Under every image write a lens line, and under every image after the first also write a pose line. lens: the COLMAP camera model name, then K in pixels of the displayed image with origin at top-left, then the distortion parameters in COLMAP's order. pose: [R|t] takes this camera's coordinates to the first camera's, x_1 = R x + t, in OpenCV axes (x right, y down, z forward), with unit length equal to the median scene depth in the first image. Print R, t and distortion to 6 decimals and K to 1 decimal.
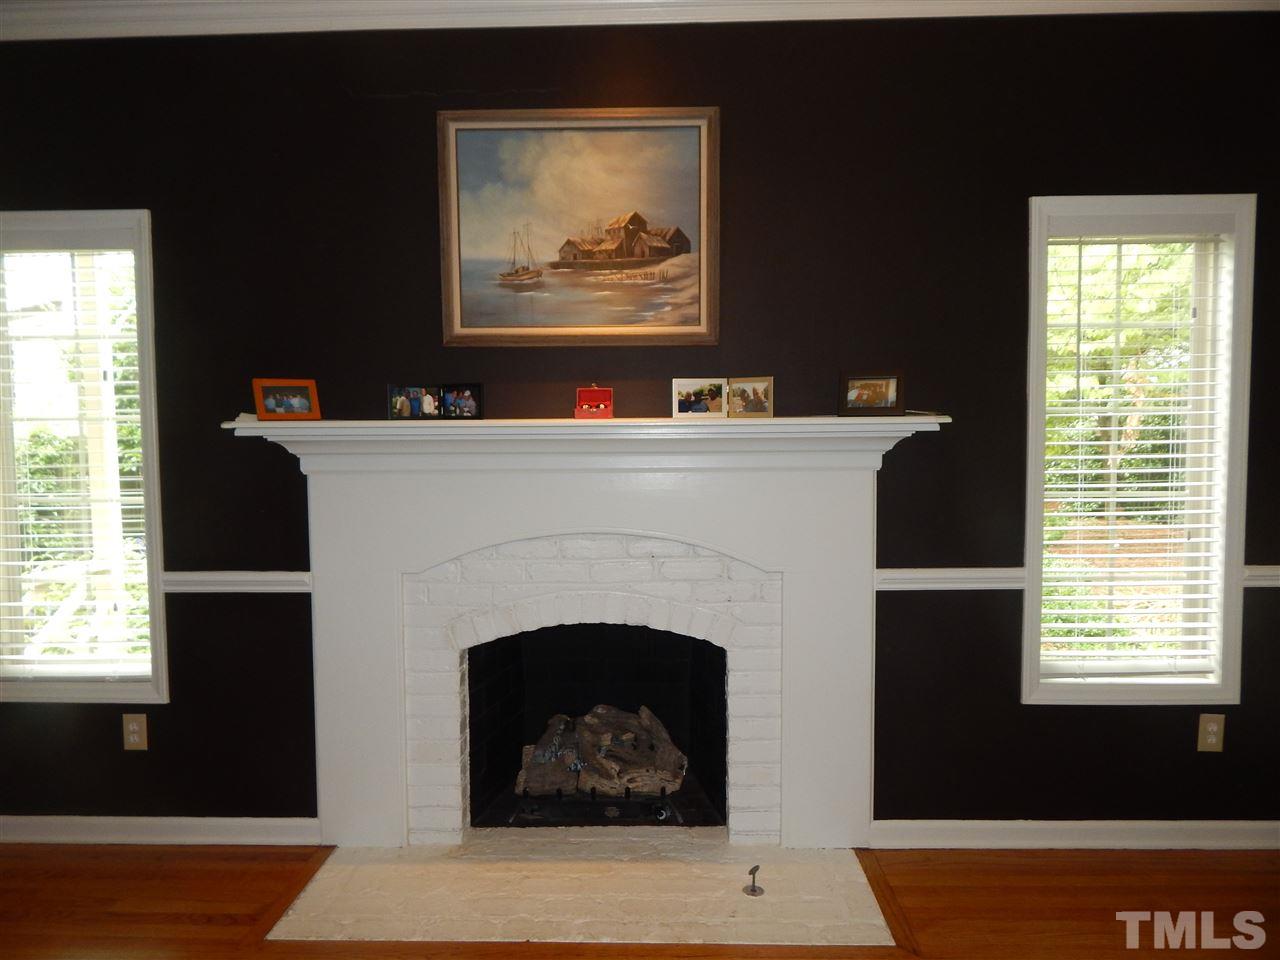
lens RADIAL K [[845.4, 0, 639.2], [0, 845.4, 475.4], [0, 0, 1]] dist [0.006349, -0.004775]
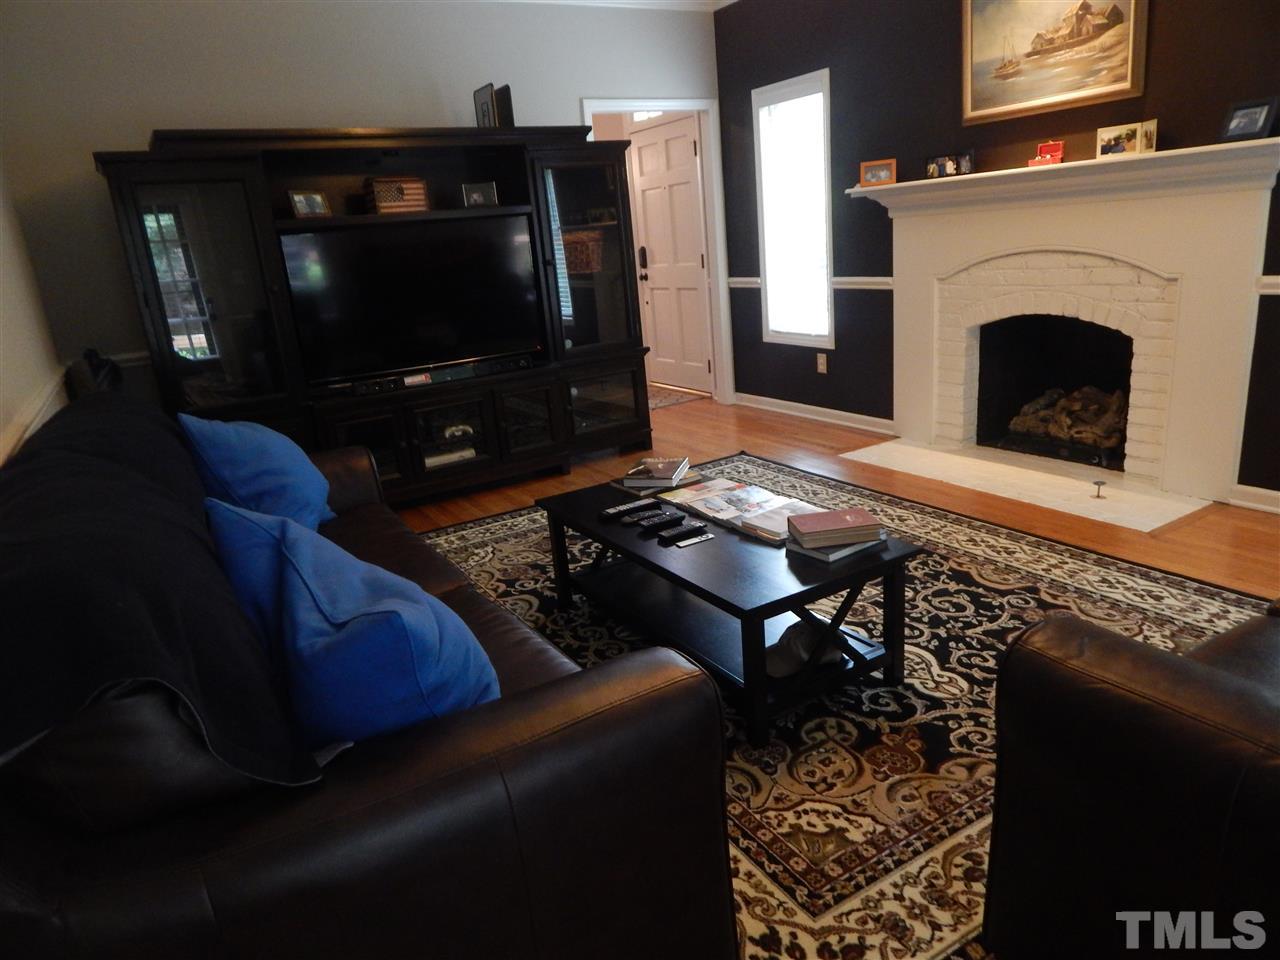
lens RADIAL K [[845.4, 0, 642.4], [0, 845.4, 480.5], [0, 0, 1]] dist [0.006349, -0.004775]
pose [[0.538122, 0.201735, -0.818369, 0.861325], [0.027248, 0.966264, 0.256109, 0.061195], [0.842426, -0.160117, 0.514471, -0.397494]]
